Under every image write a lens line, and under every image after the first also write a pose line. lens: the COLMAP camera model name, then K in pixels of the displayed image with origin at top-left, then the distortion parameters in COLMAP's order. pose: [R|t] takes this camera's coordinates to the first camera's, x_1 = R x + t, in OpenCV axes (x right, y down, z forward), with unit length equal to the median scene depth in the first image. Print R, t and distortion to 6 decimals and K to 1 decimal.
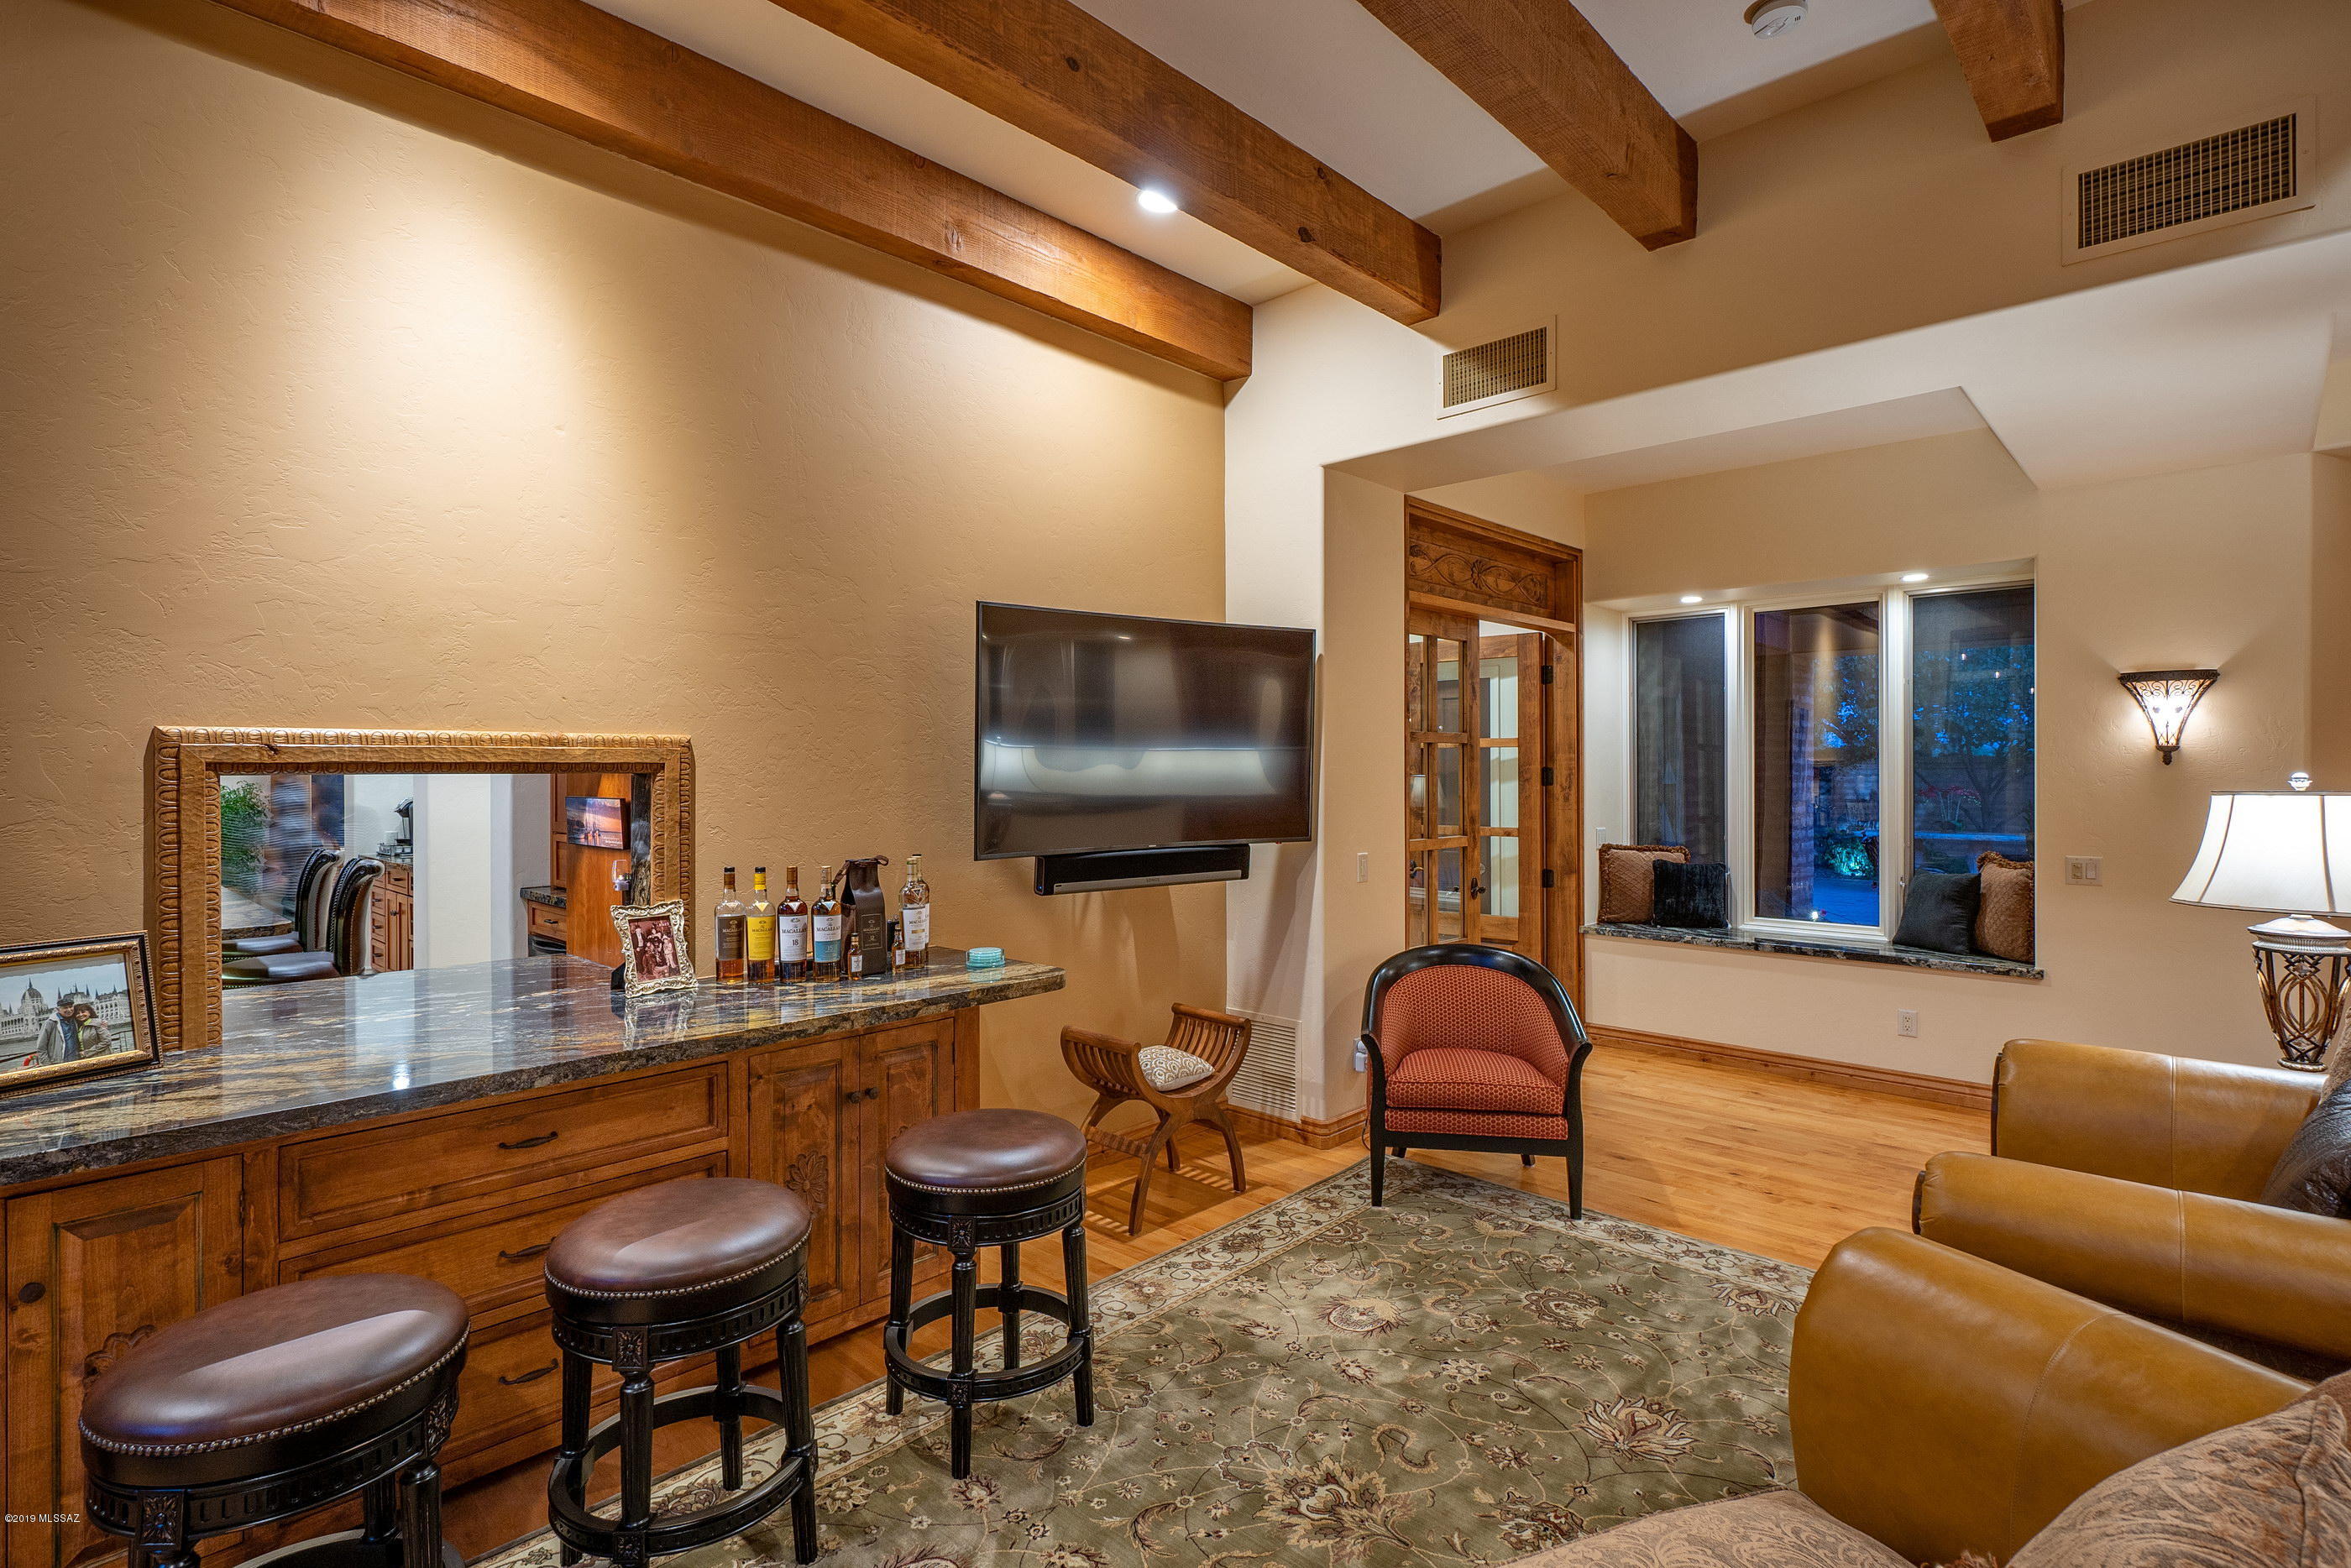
lens RADIAL K [[1144.2, 0, 1172.1], [0, 1144.2, 774.6], [0, 0, 1]] dist [-0.000958, 0.000167]
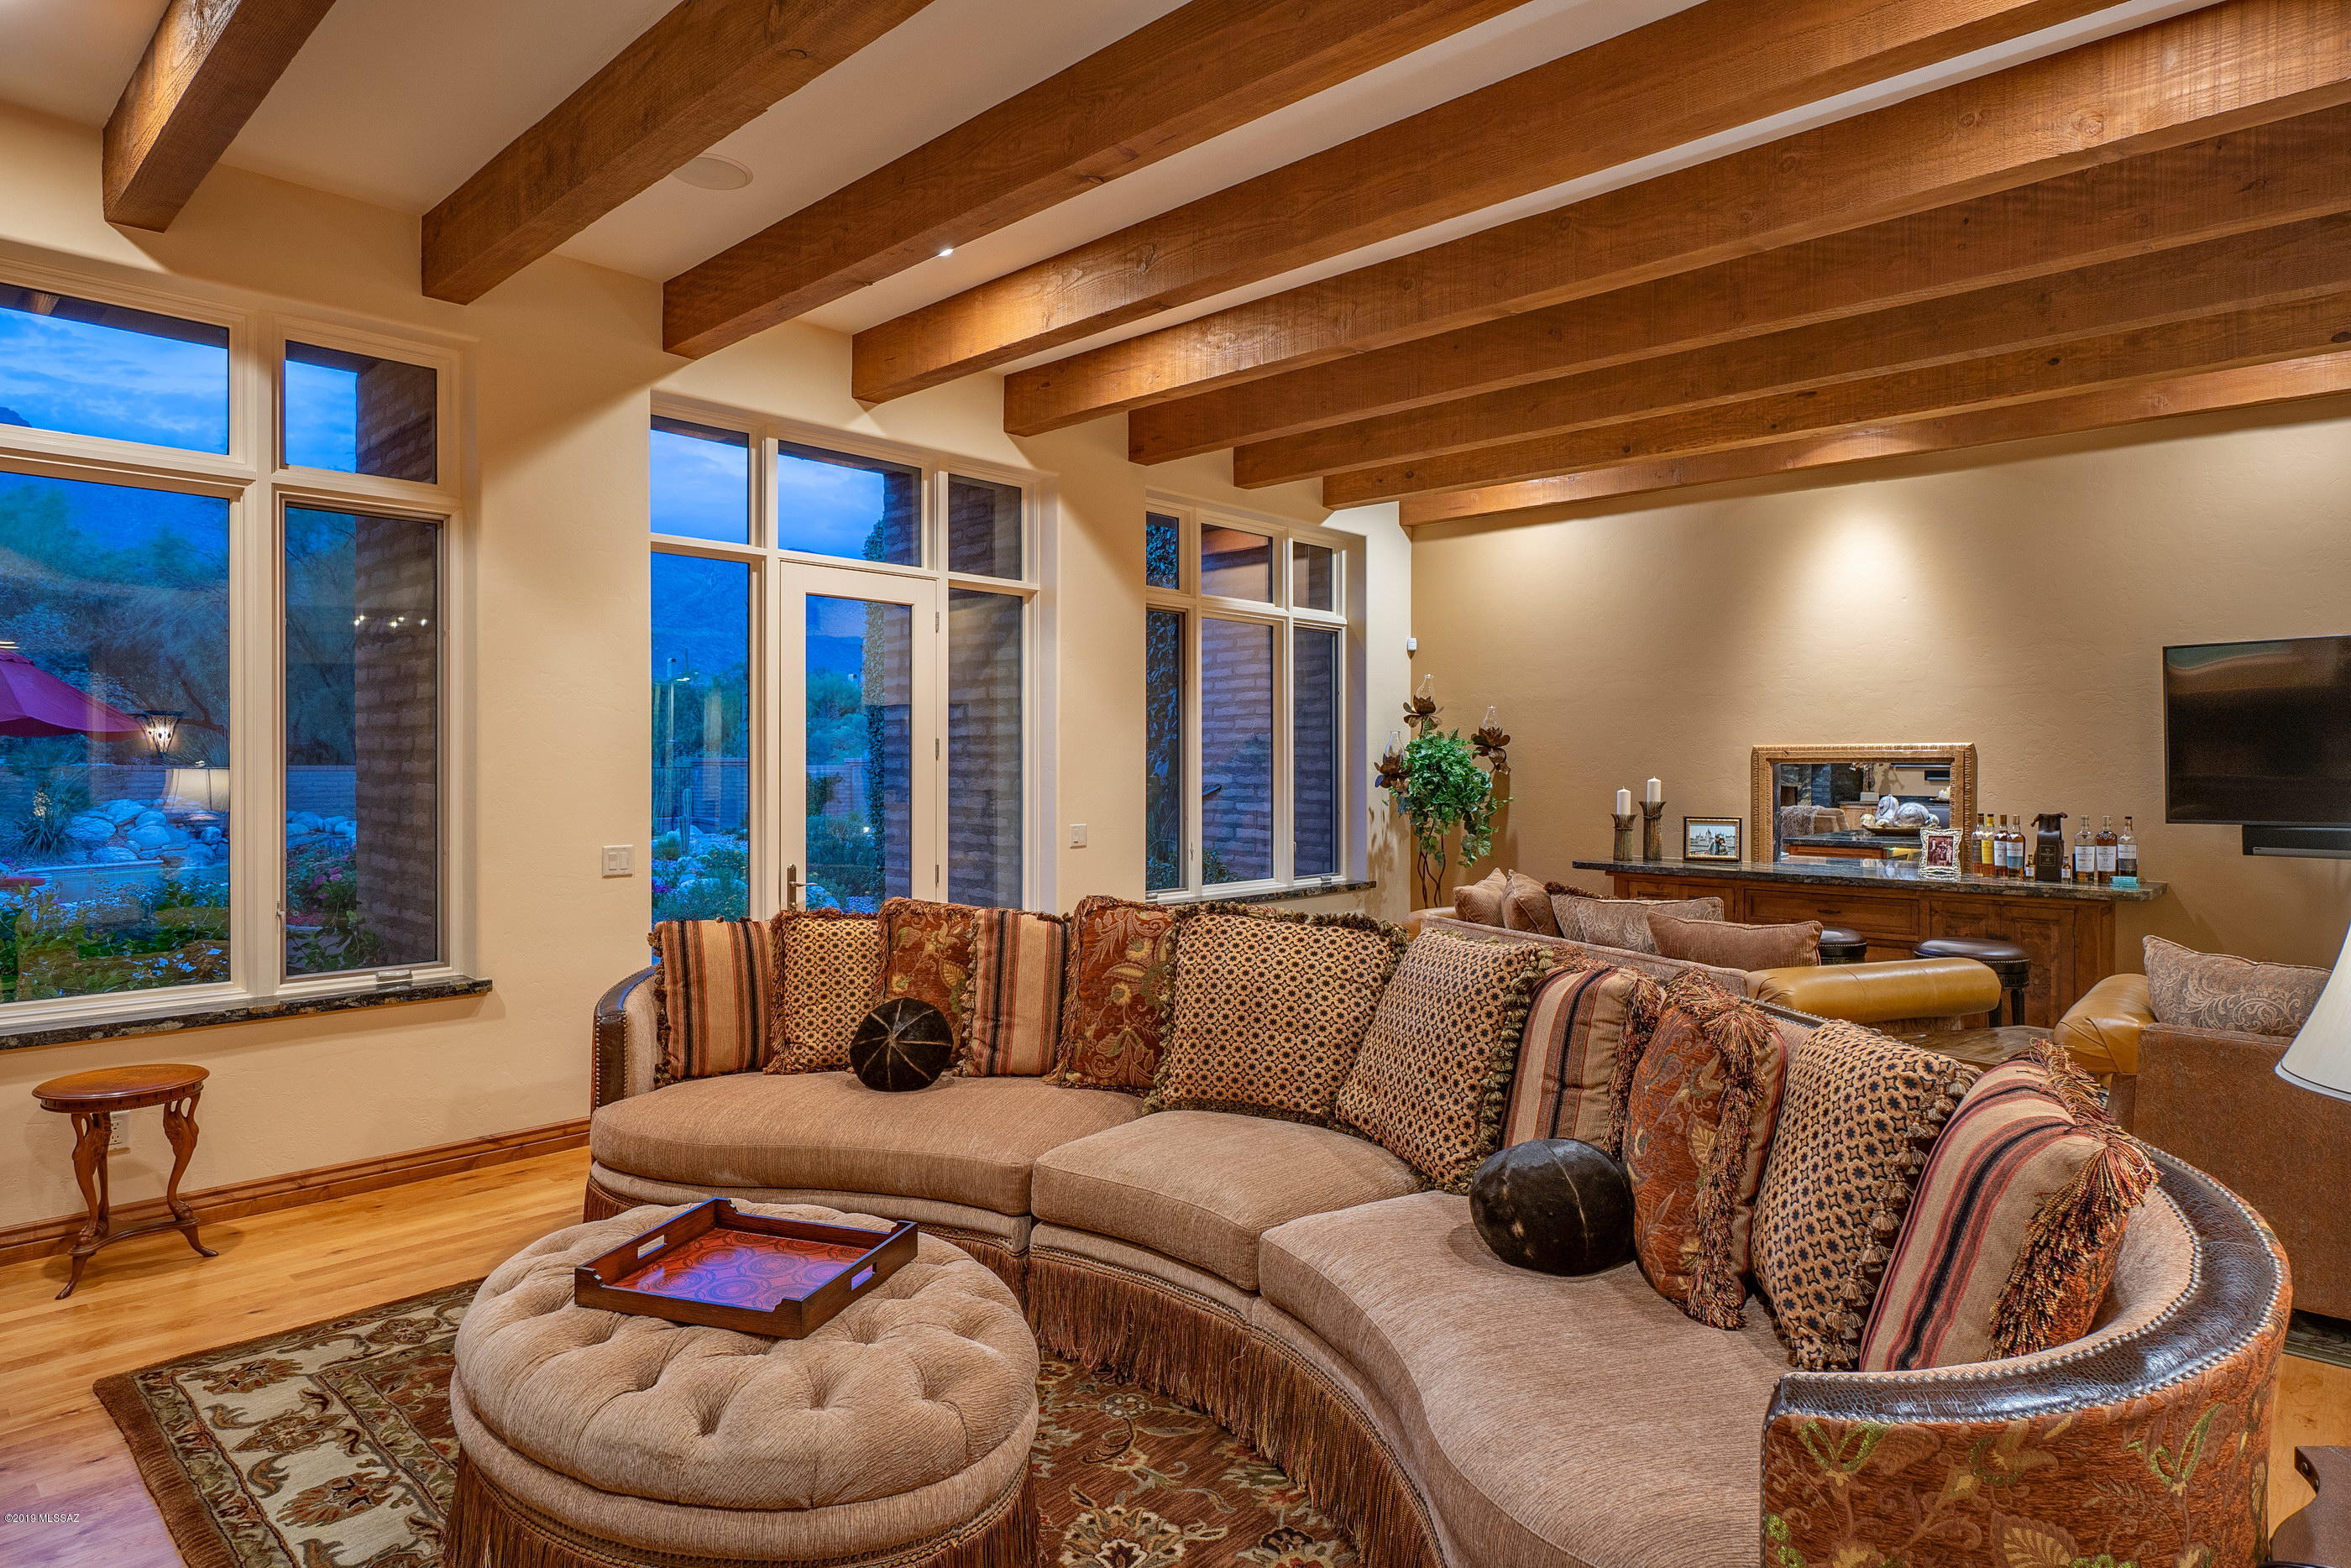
lens RADIAL K [[1310.2, 0, 1184.3], [0, 1310.2, 771.5], [0, 0, 1]] dist [0.000005, 0.001685]
pose [[0.019432, 0.006459, -0.999790, 1.731221], [-0.008385, 0.999945, 0.006297, 0.010350], [0.999776, 0.008261, 0.019485, -0.342068]]
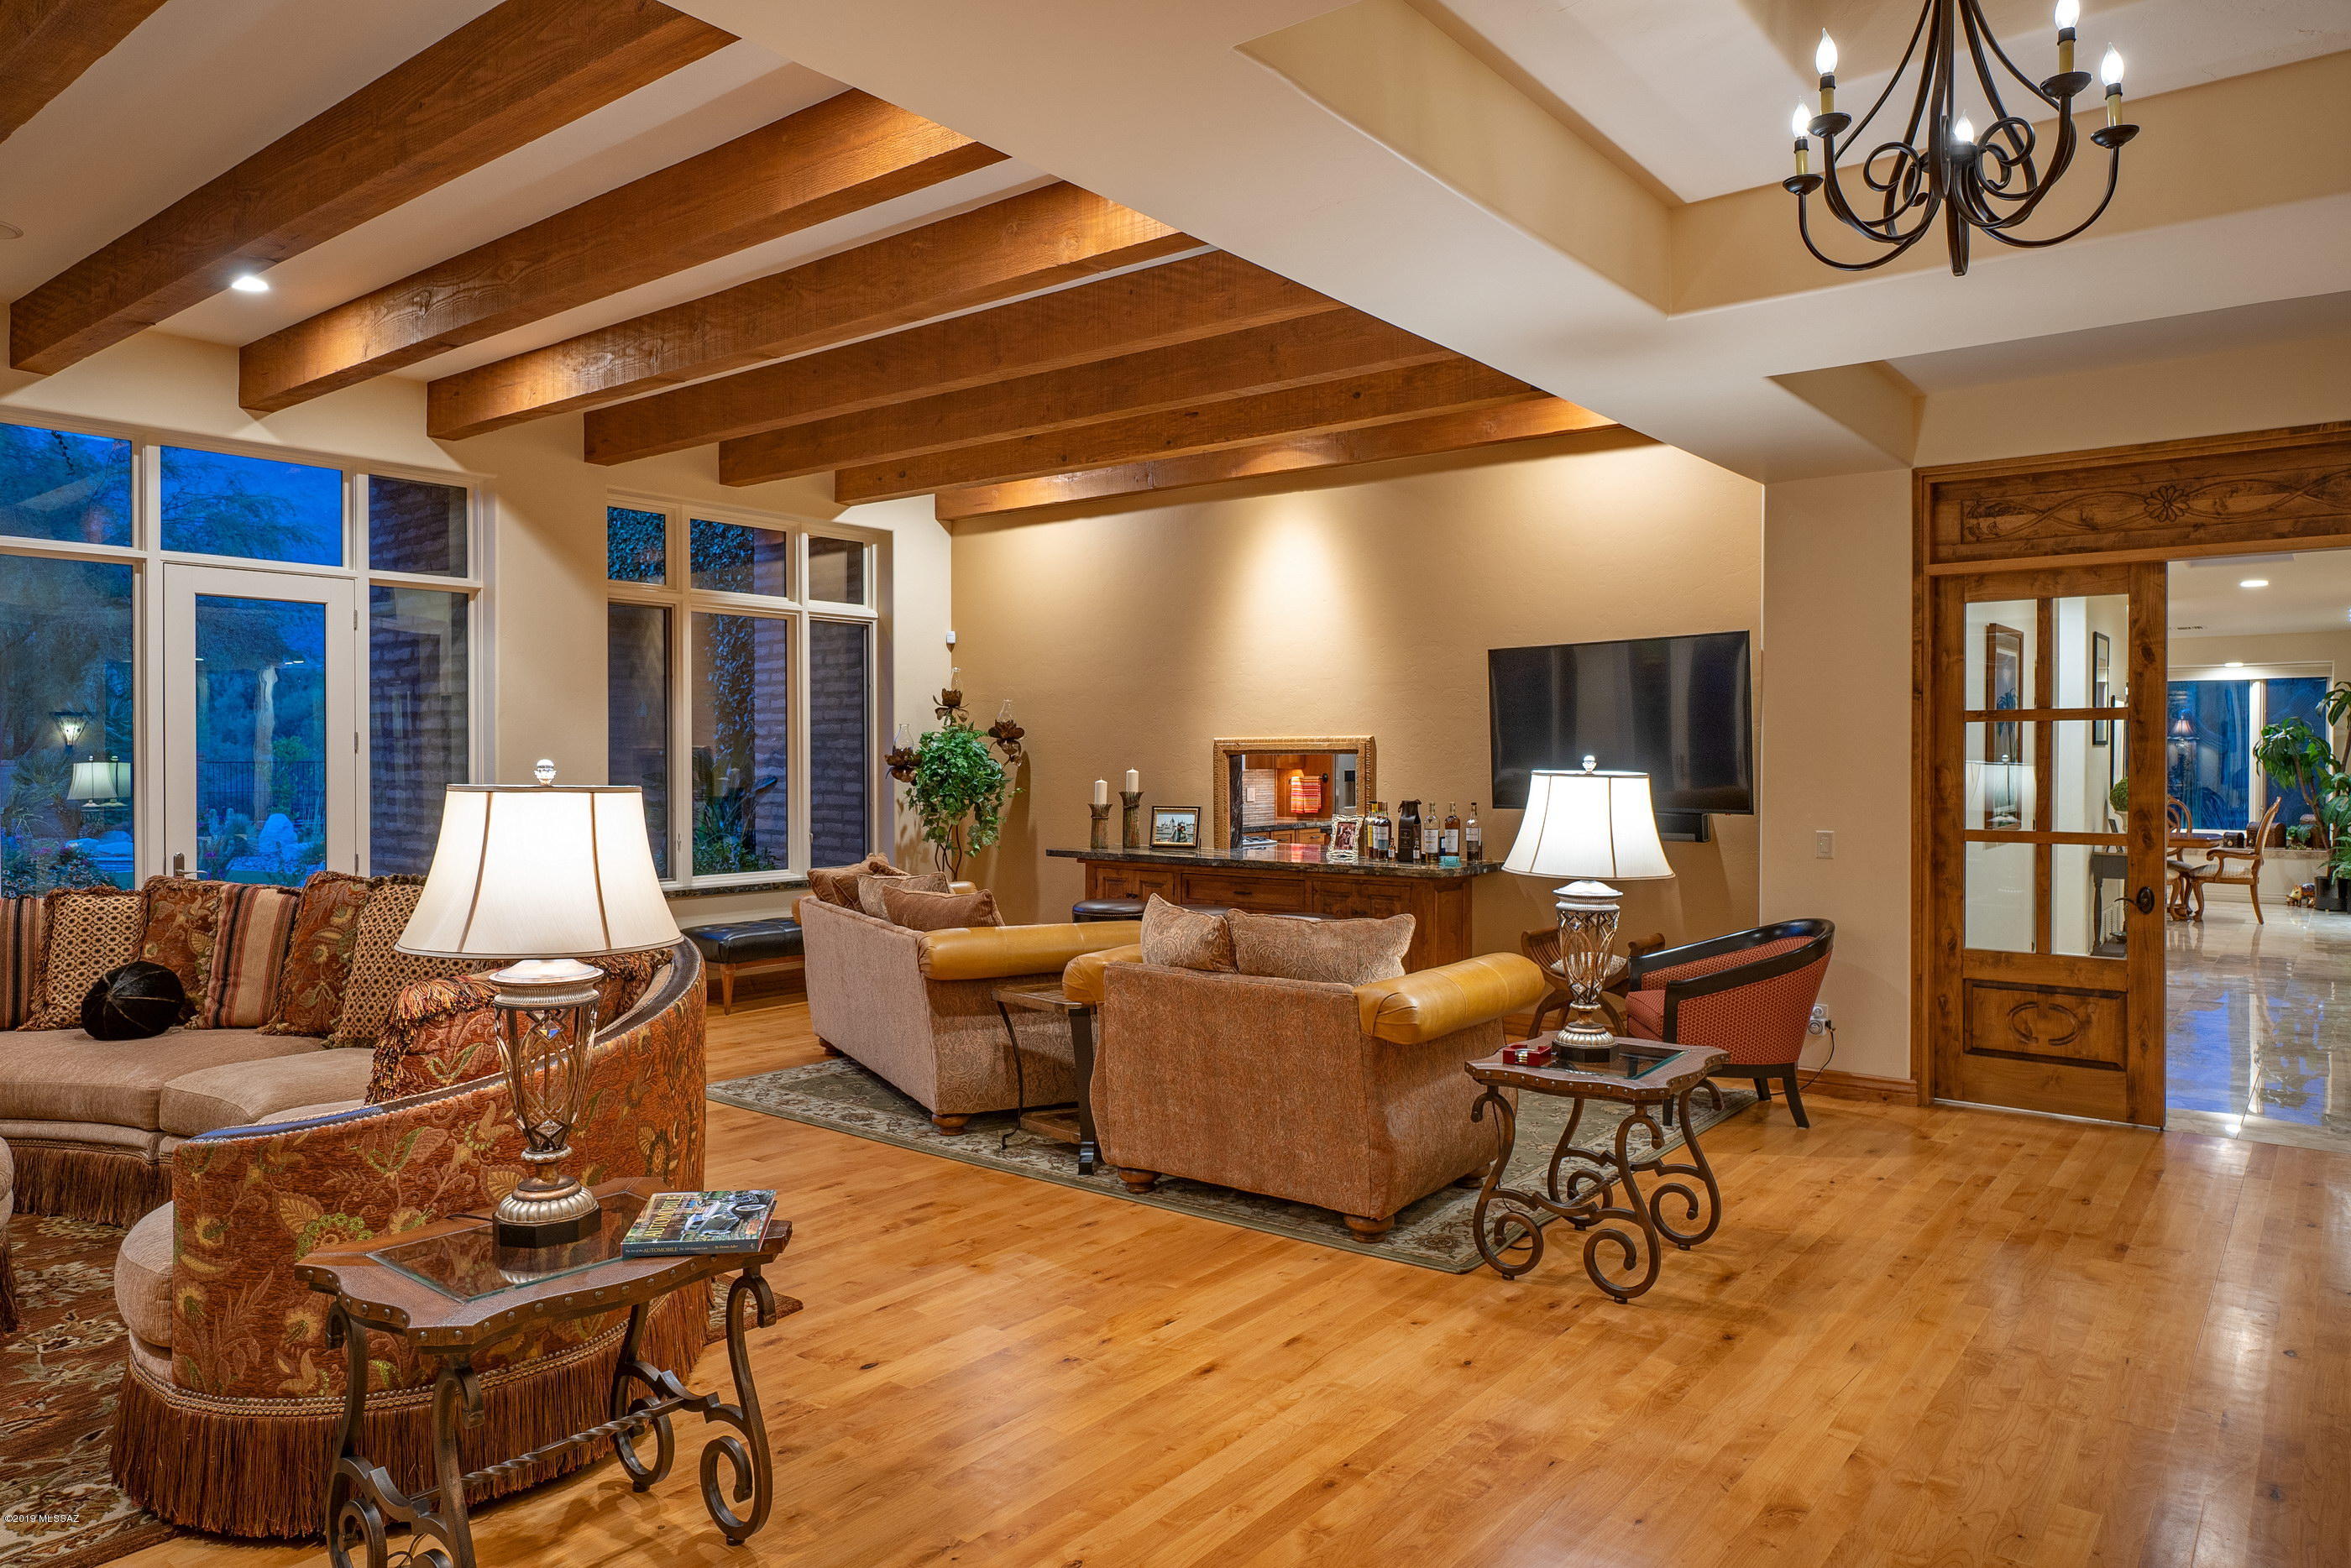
lens RADIAL K [[1496.9, 0, 1174.4], [0, 1496.9, 770.0], [0, 0, 1]] dist [-0.001051, 0.003238]
pose [[0.099136, 0.009930, -0.995024, 2.222404], [-0.006705, 0.999934, 0.009311, 0.004663], [0.995051, 0.005748, 0.099196, 0.391717]]
